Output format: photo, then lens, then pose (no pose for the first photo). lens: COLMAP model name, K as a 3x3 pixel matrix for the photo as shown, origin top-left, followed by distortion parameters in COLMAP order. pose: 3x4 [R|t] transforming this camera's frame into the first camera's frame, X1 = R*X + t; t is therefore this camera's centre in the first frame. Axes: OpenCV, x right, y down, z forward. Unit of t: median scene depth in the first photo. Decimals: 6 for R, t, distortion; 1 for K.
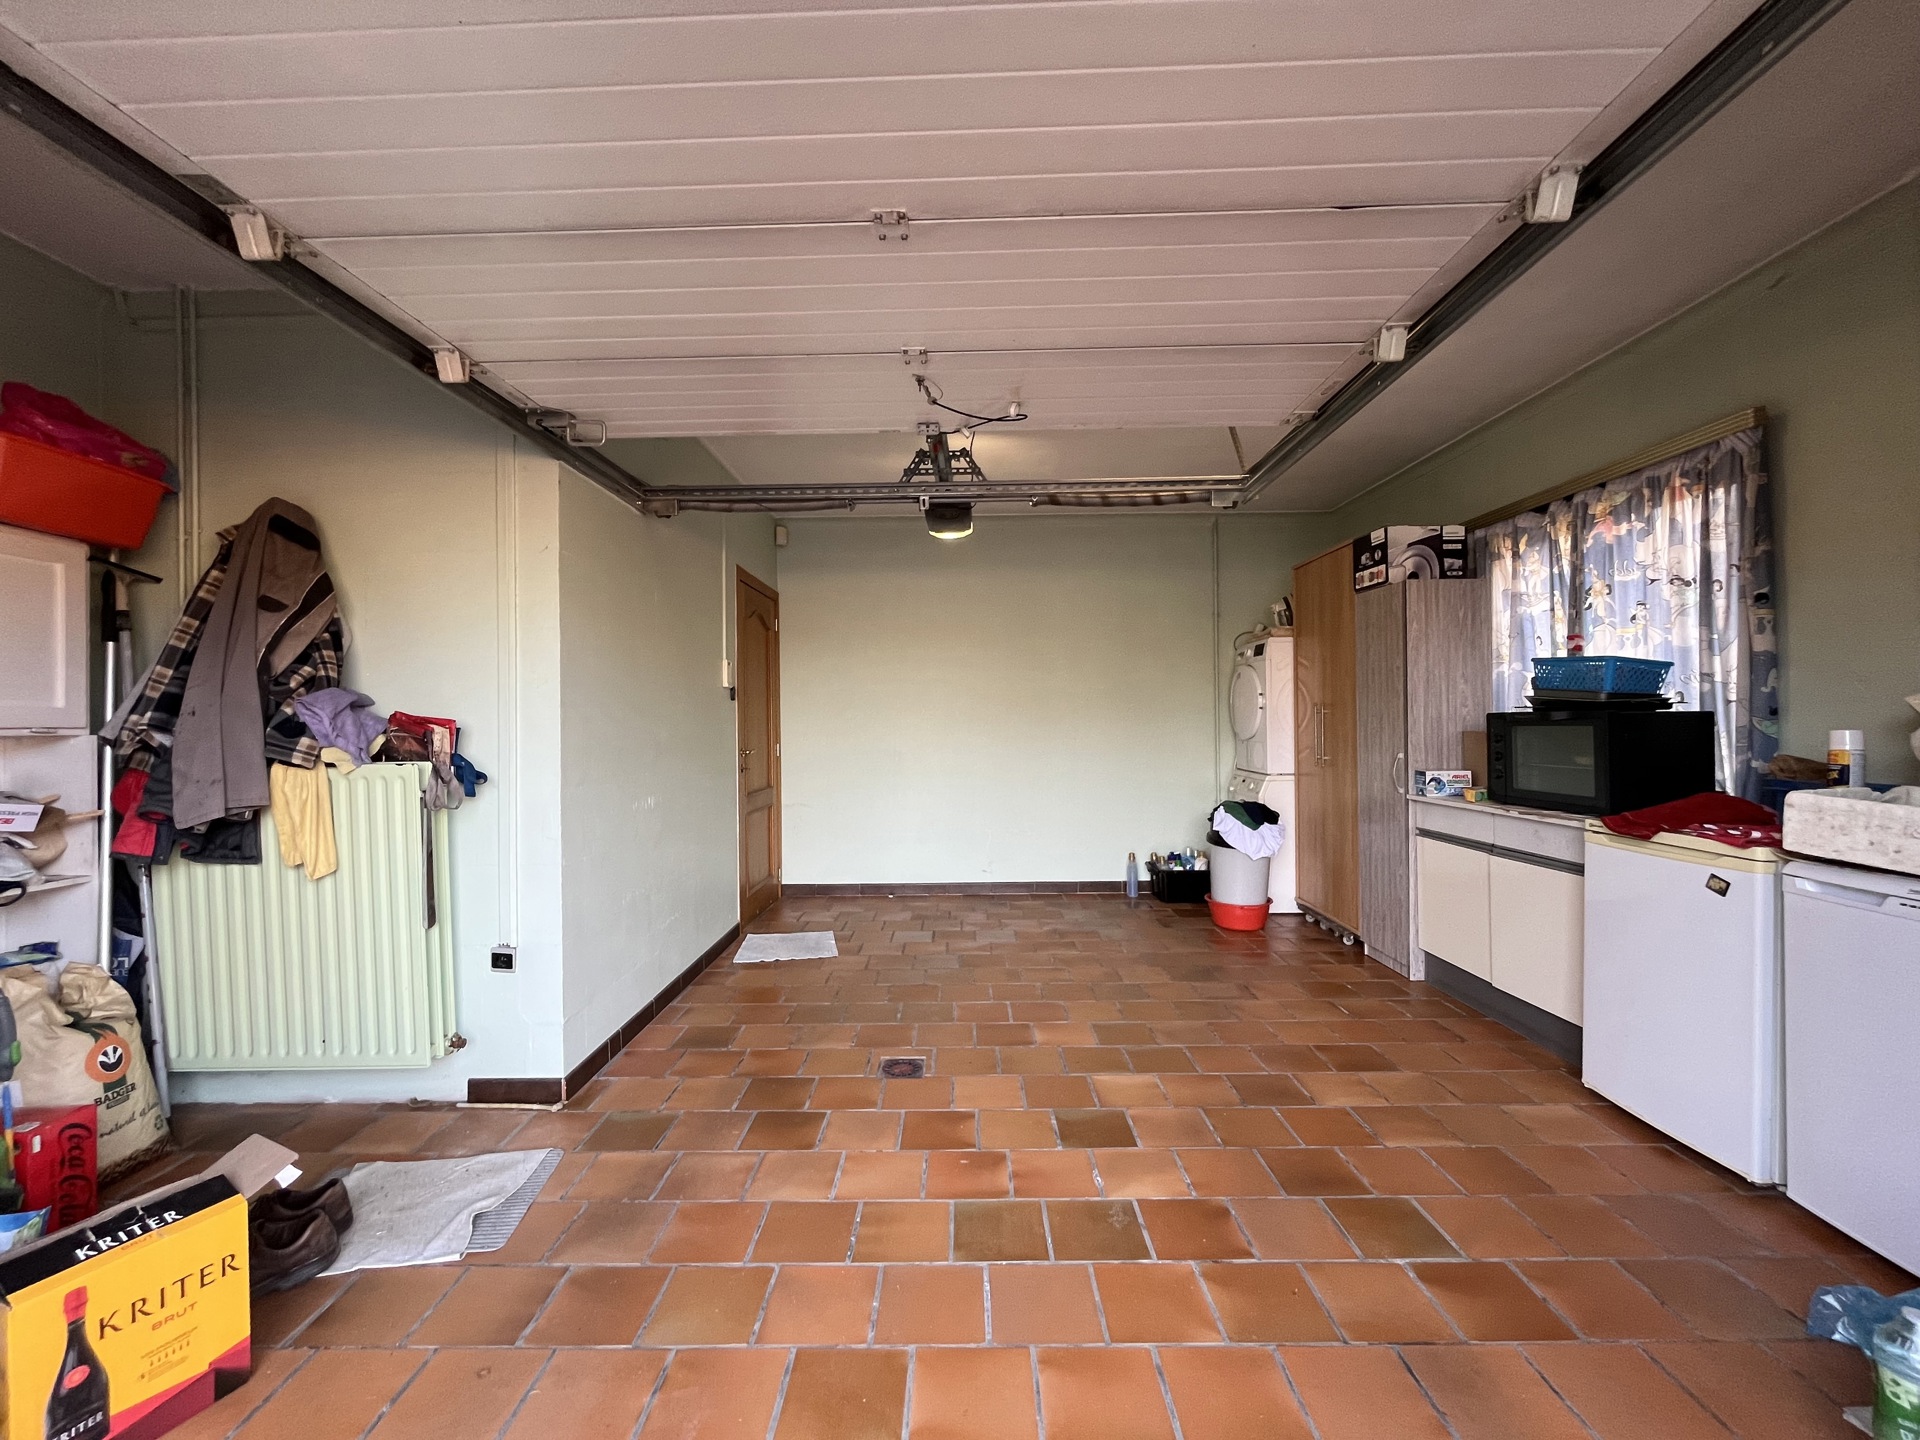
lens RADIAL K [[771.1, 0, 960.0], [0, 771.1, 720.0], [0, 0, 1]] dist [-0.003041, -0.000321]
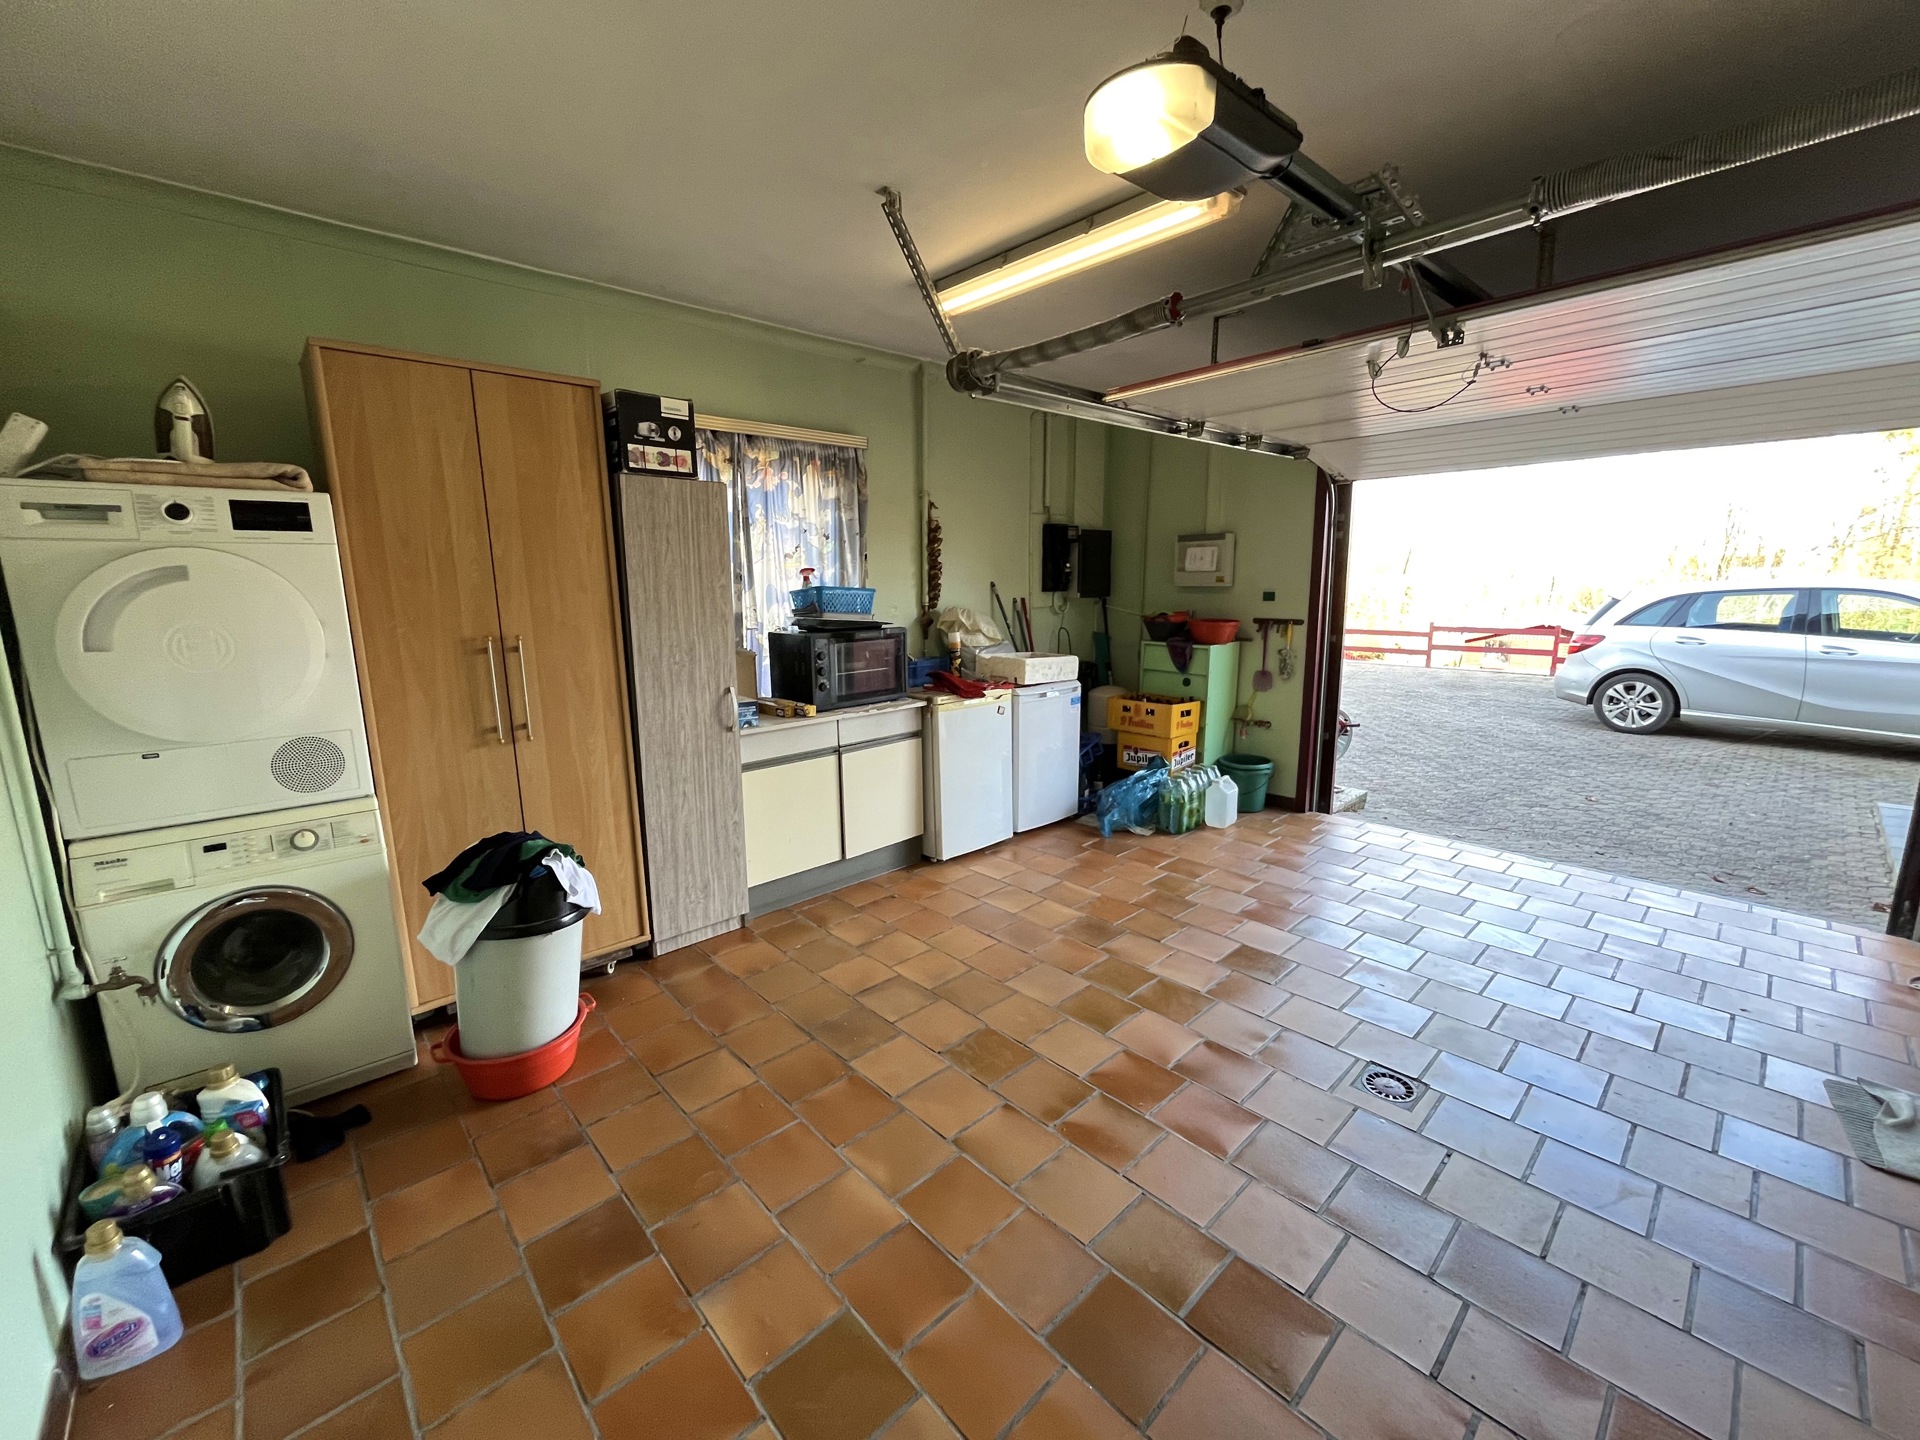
lens RADIAL K [[771.1, 0, 960.0], [0, 771.1, 720.0], [0, 0, 1]] dist [-0.003041, -0.000321]
pose [[-0.688812, -0.112215, 0.716203, -0.281681], [0.018015, 0.984993, 0.171654, -0.078128], [-0.724717, 0.131140, -0.676453, 1.693741]]
